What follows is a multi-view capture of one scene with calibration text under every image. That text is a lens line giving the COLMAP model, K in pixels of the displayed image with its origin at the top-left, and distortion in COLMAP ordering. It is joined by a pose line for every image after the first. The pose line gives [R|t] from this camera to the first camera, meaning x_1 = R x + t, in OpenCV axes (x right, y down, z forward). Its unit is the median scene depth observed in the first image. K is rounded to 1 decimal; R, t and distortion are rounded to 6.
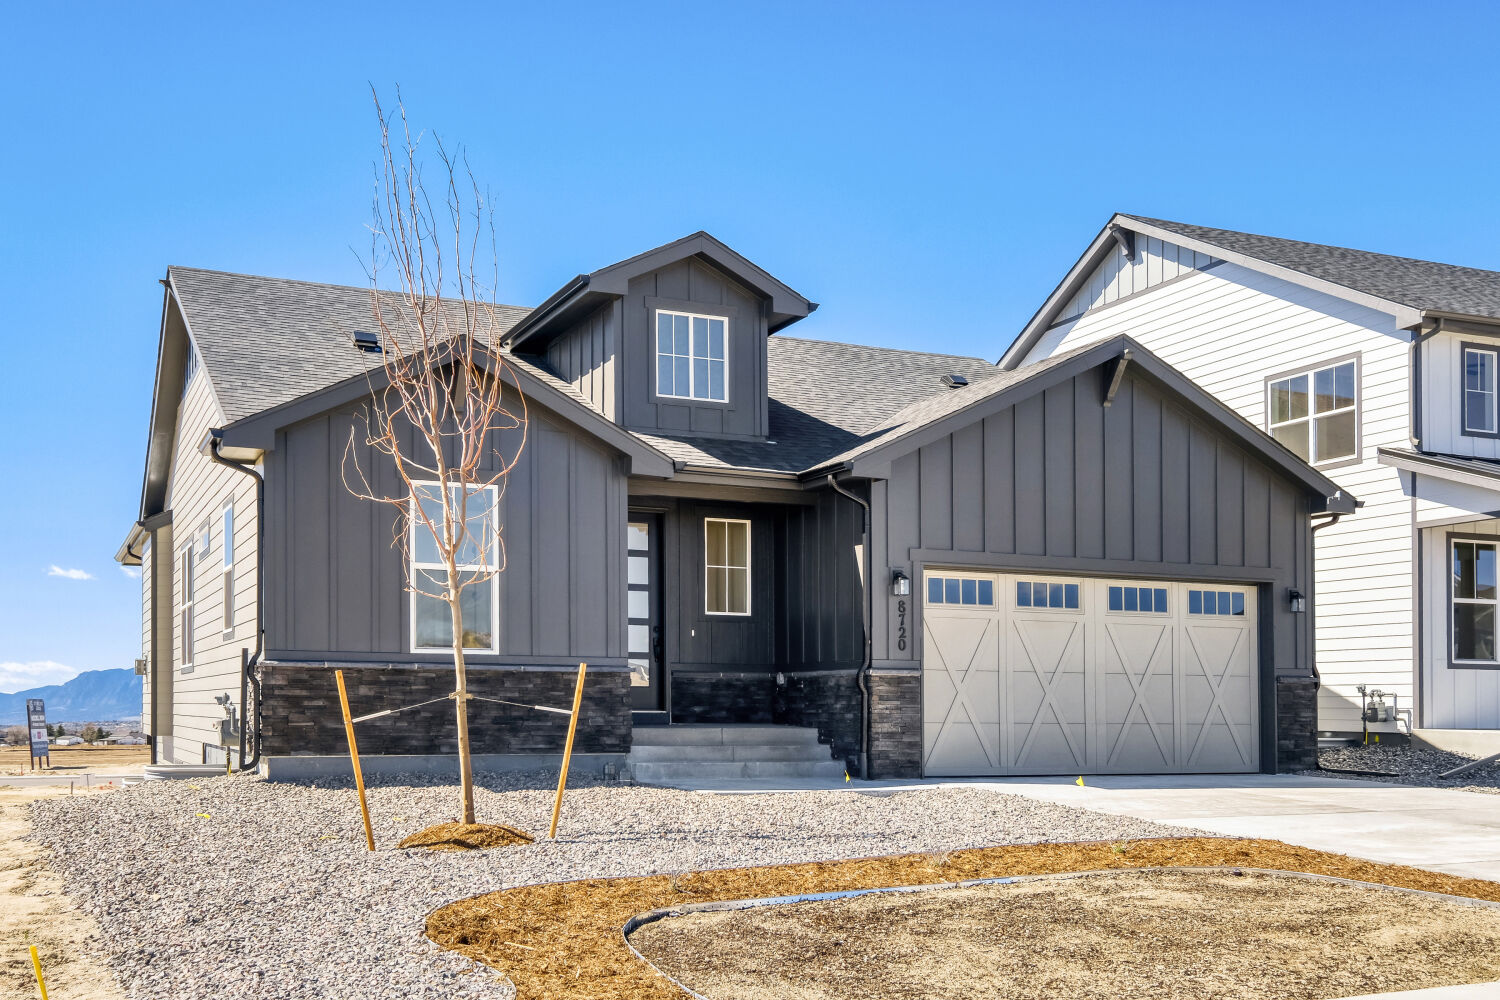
lens RADIAL K [[1790.5, 0, 751.3], [0, 1790.5, 431.7], [0, 0, 1]] dist [0.011923, 0.006741]
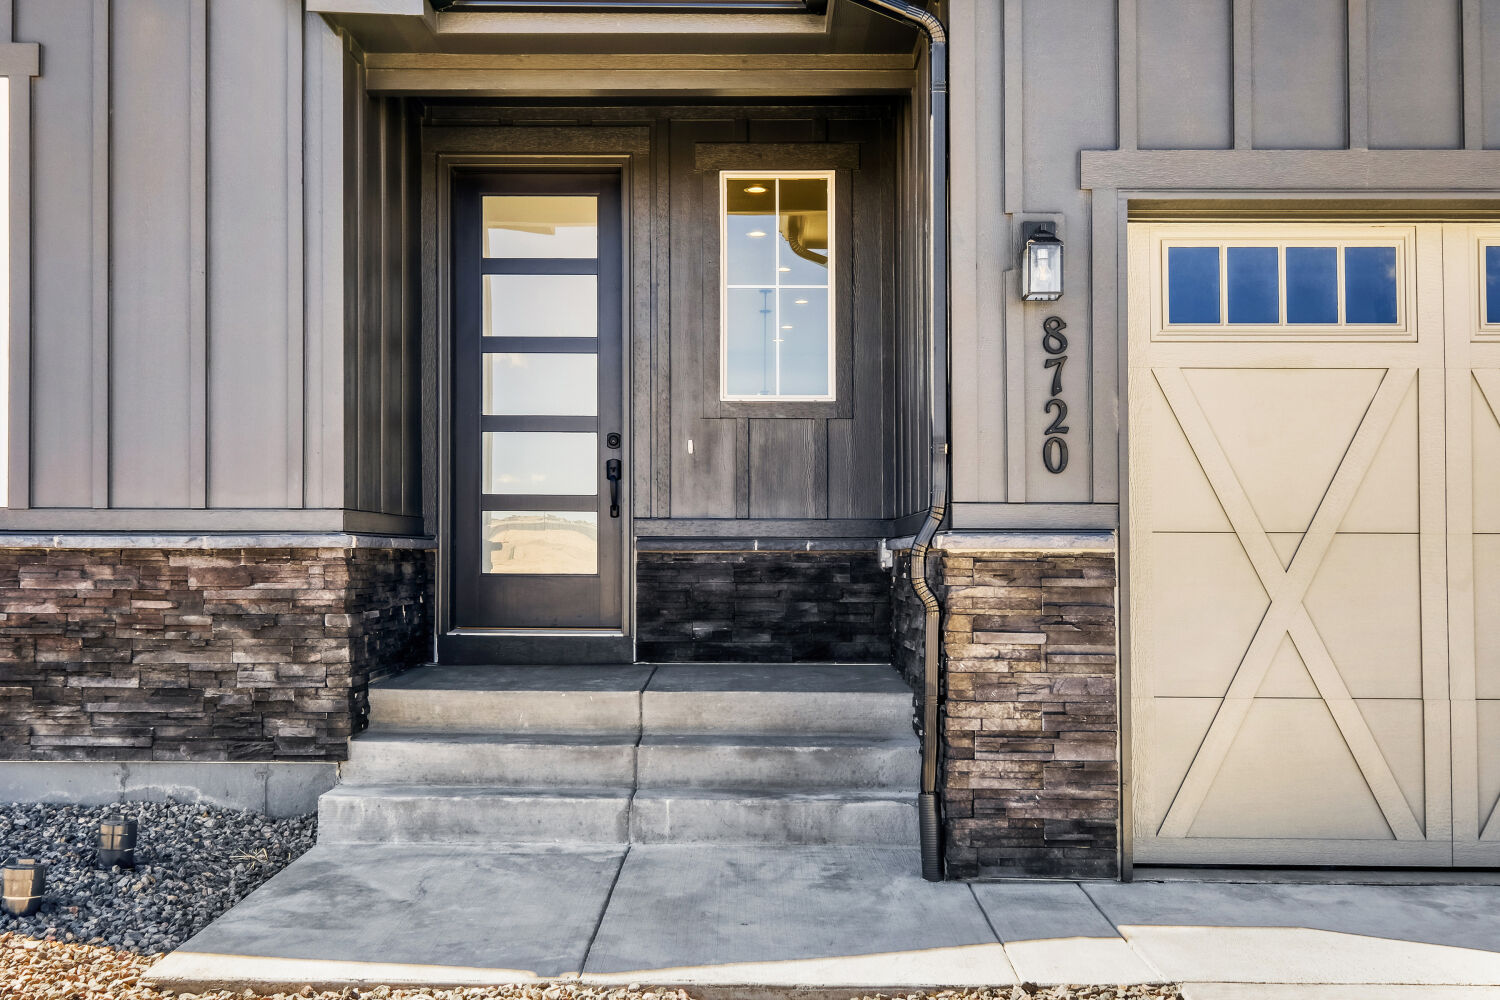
lens RADIAL K [[1790.5, 0, 751.3], [0, 1790.5, 431.7], [0, 0, 1]] dist [0.011923, 0.006741]
pose [[0.919198, -0.032475, -0.392455, 0.159554], [0.065370, 0.995350, 0.070745, 0.089361], [0.388332, -0.090683, 0.917047, 0.692924]]
